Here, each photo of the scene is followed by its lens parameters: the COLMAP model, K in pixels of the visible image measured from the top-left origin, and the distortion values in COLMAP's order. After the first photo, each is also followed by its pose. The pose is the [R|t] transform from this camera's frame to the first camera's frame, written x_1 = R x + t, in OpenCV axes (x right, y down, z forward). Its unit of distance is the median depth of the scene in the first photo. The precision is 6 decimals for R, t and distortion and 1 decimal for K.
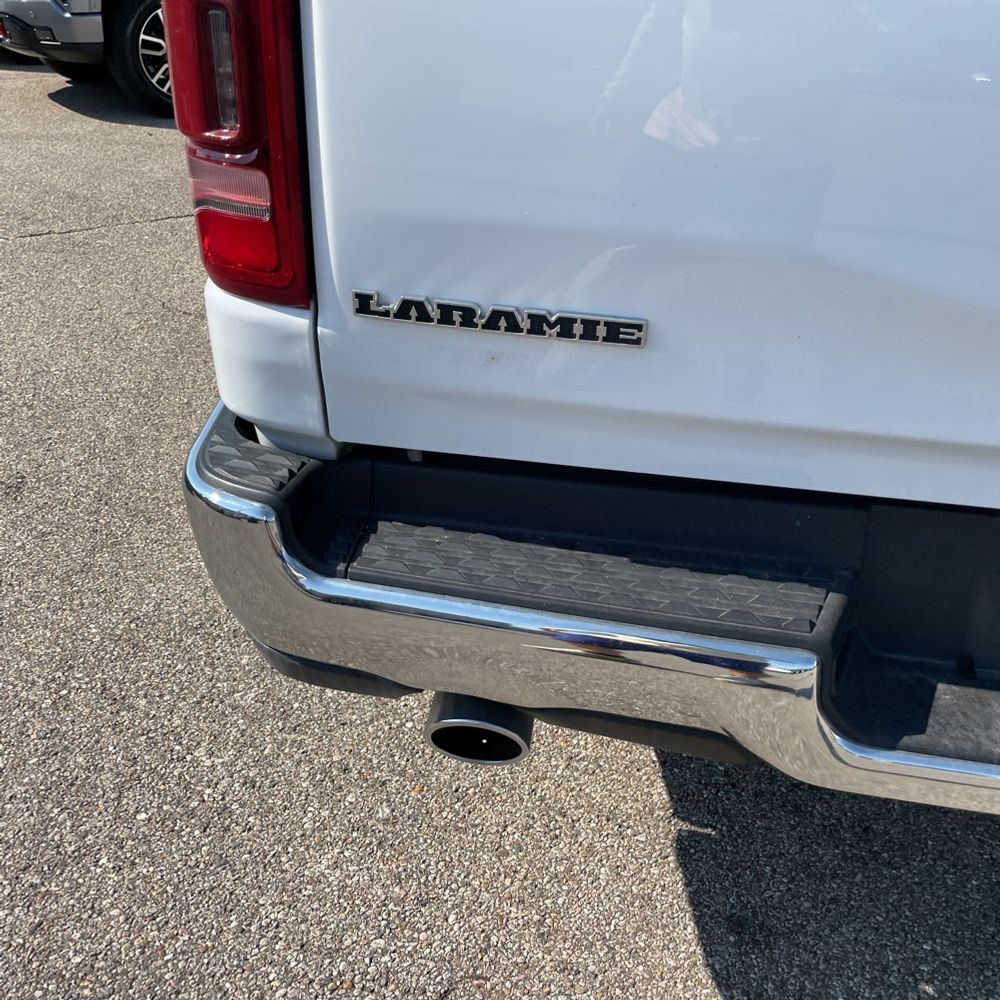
lens RADIAL K [[1003.6, 0, 495.4], [0, 1003.6, 478.6], [0, 0, 1]] dist [0.087977, -0.104303]
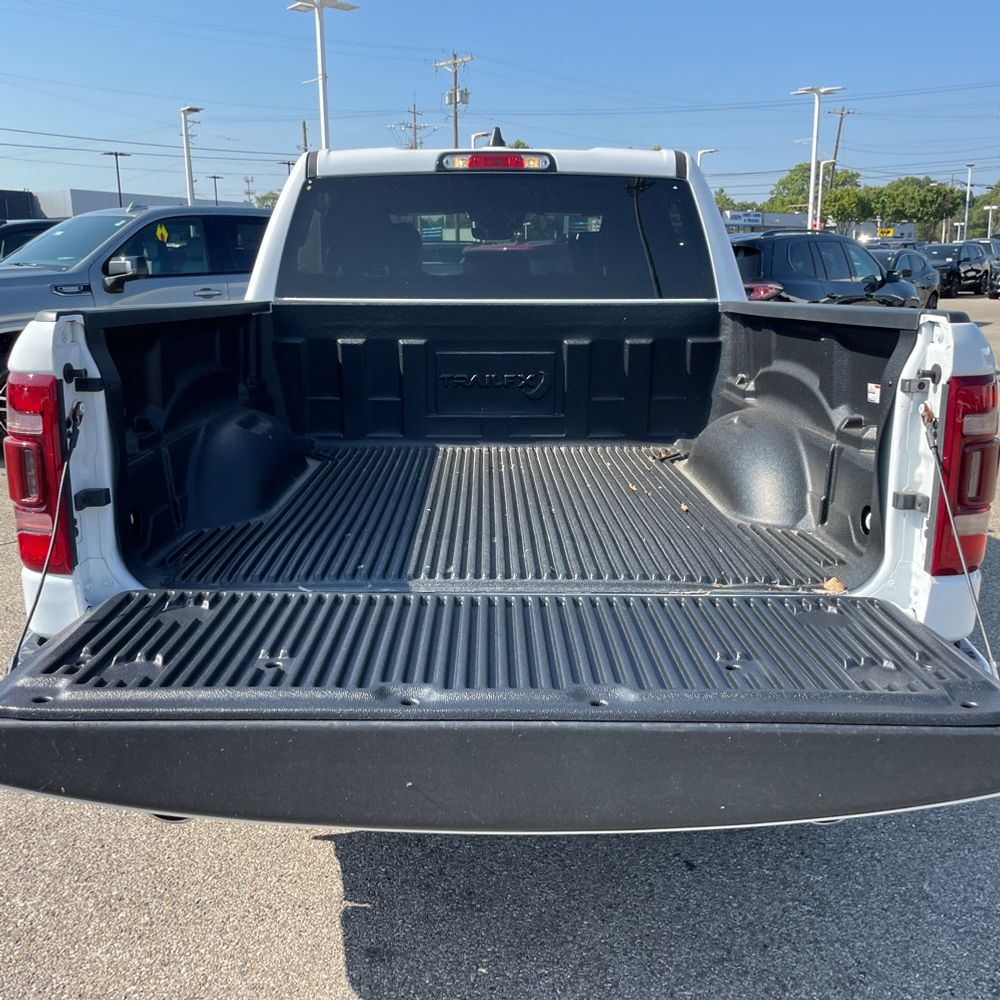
lens RADIAL K [[1003.6, 0, 495.4], [0, 1003.6, 478.6], [0, 0, 1]] dist [0.087977, -0.104303]
pose [[0.989214, -0.060014, 0.133617, 0.250698], [0.095686, 0.955436, -0.279260, 0.190045], [-0.110903, 0.289033, 0.950873, -0.702639]]
